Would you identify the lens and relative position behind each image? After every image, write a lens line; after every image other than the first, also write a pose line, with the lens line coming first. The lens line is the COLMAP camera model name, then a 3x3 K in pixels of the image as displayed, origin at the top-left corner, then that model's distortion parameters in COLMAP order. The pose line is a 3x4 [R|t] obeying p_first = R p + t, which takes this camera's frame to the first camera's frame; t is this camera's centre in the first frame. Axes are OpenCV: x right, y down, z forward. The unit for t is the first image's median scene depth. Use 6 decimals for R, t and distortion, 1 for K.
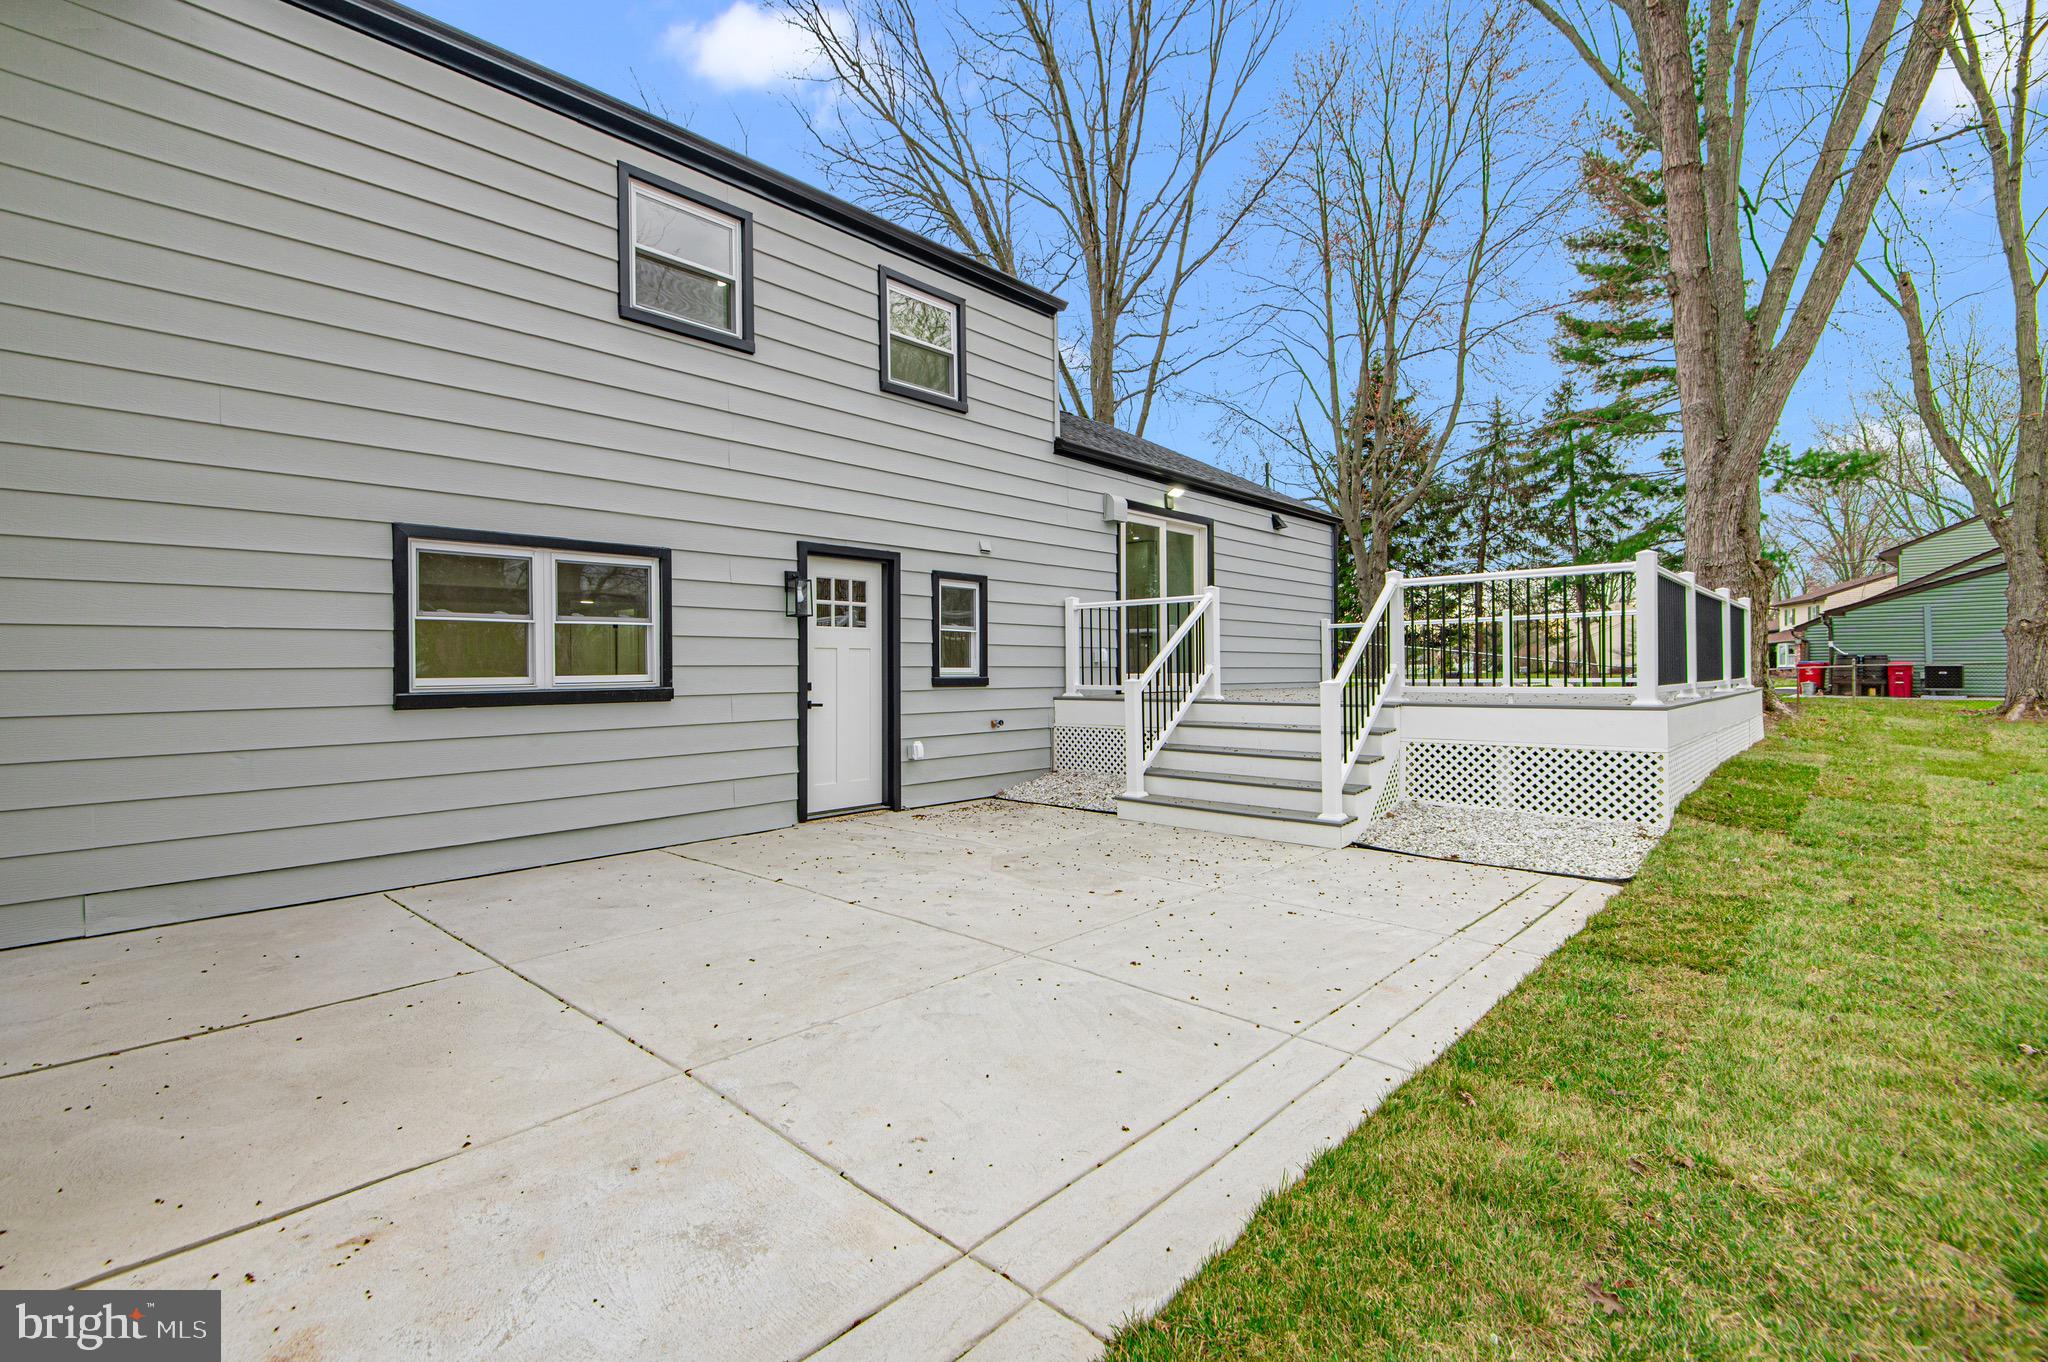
lens RADIAL K [[954.5, 0, 1018.0], [0, 954.5, 669.4], [0, 0, 1]] dist [-0.004406, -0.001029]
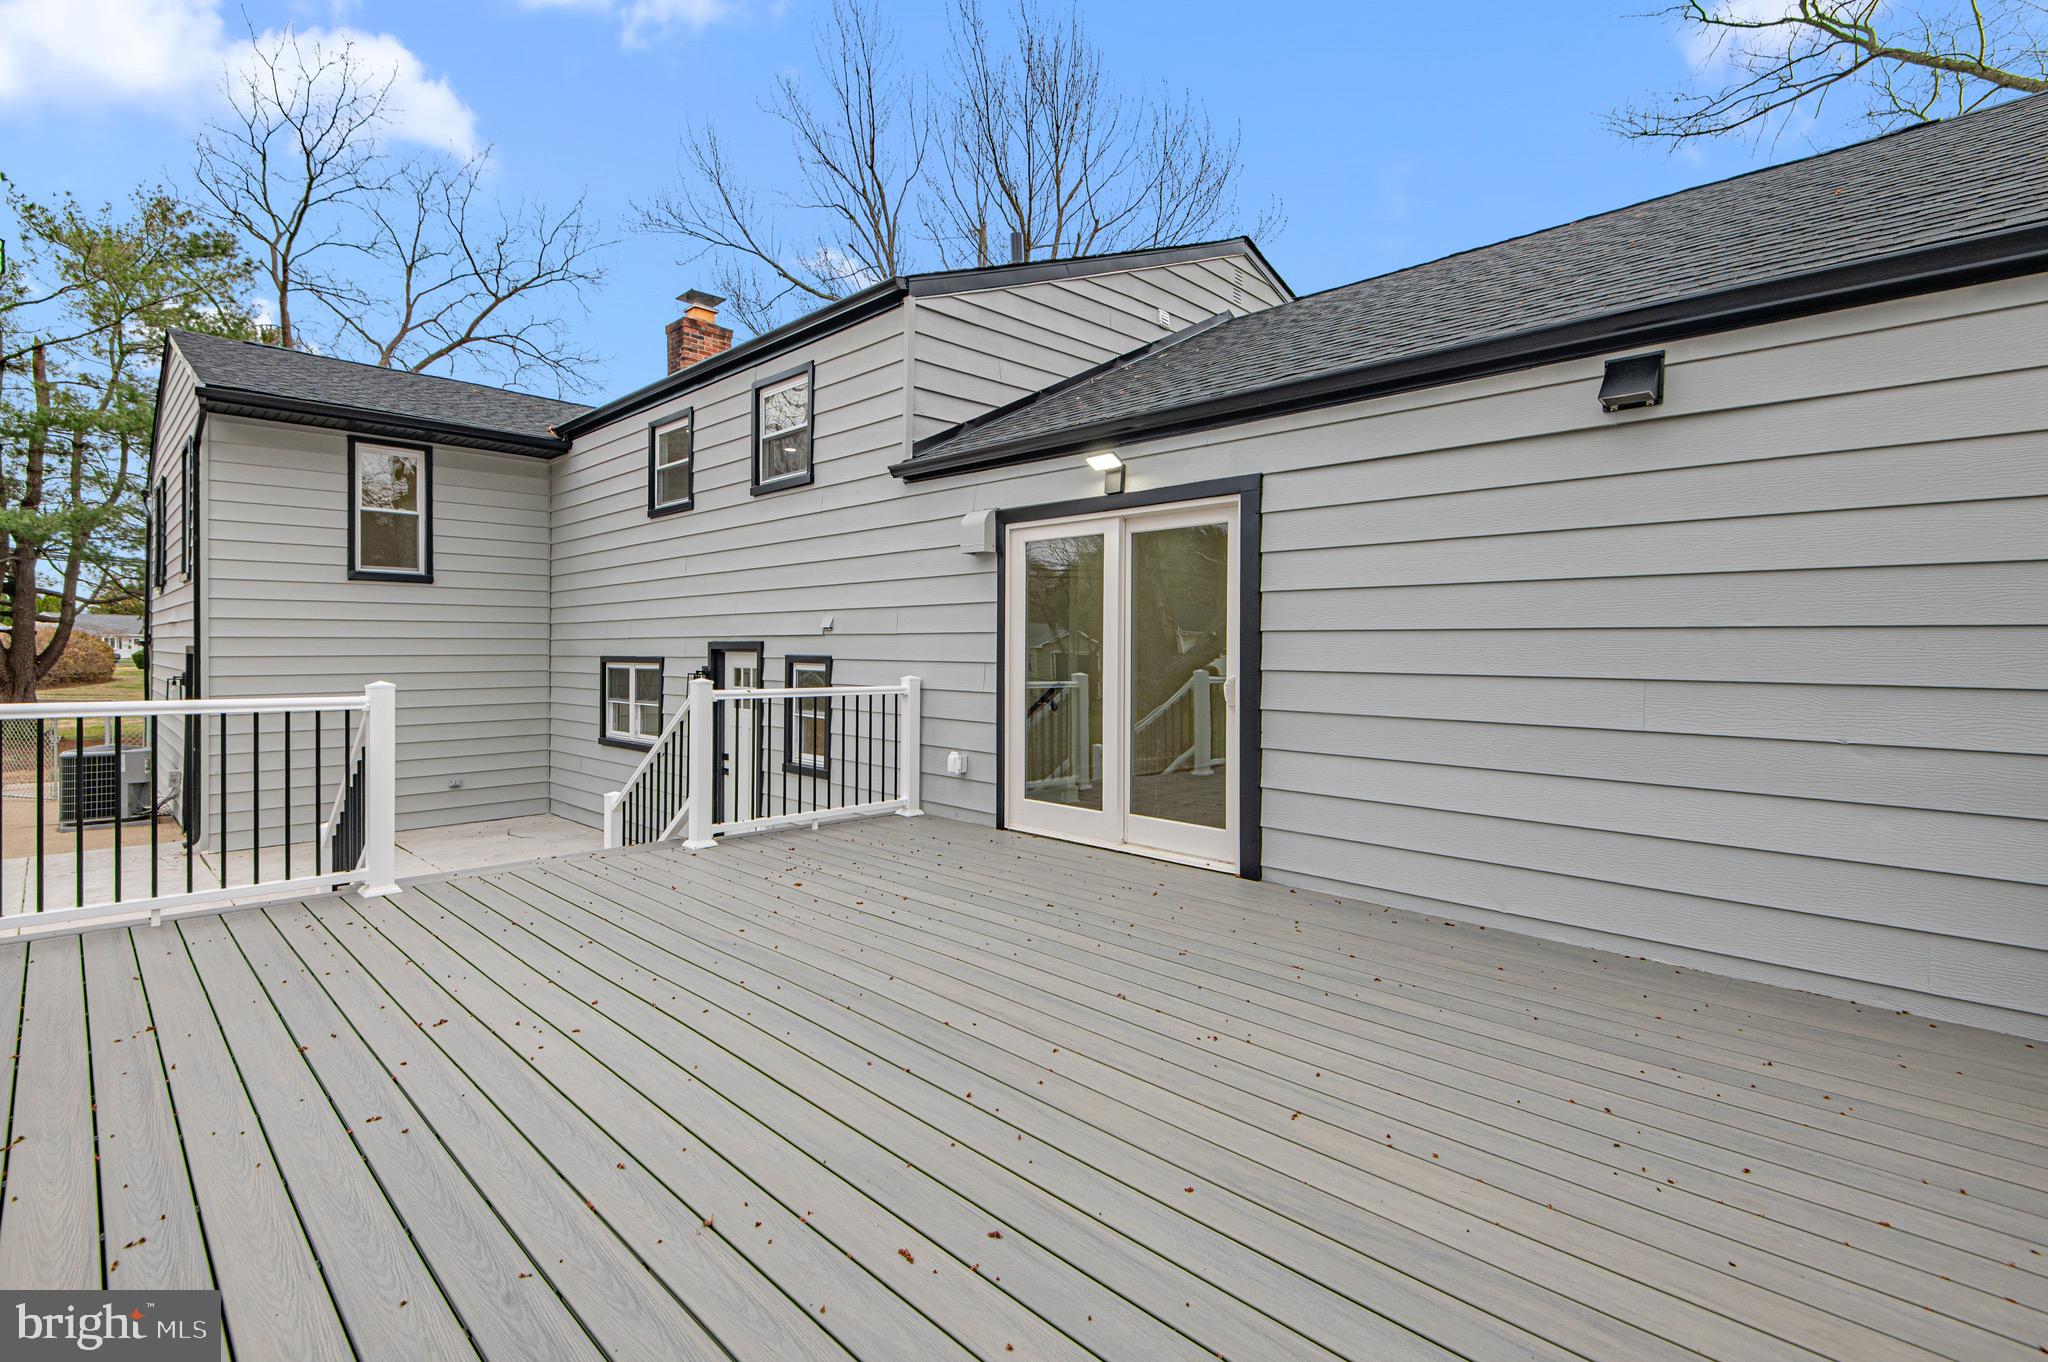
lens RADIAL K [[954.5, 0, 1018.5], [0, 954.5, 667.2], [0, 0, 1]] dist [-0.004406, -0.001029]
pose [[-0.049985, 0.015867, -0.998624, 0.891244], [-0.009456, 0.999821, 0.016360, -0.108740], [0.998705, 0.010261, -0.049826, 1.283000]]
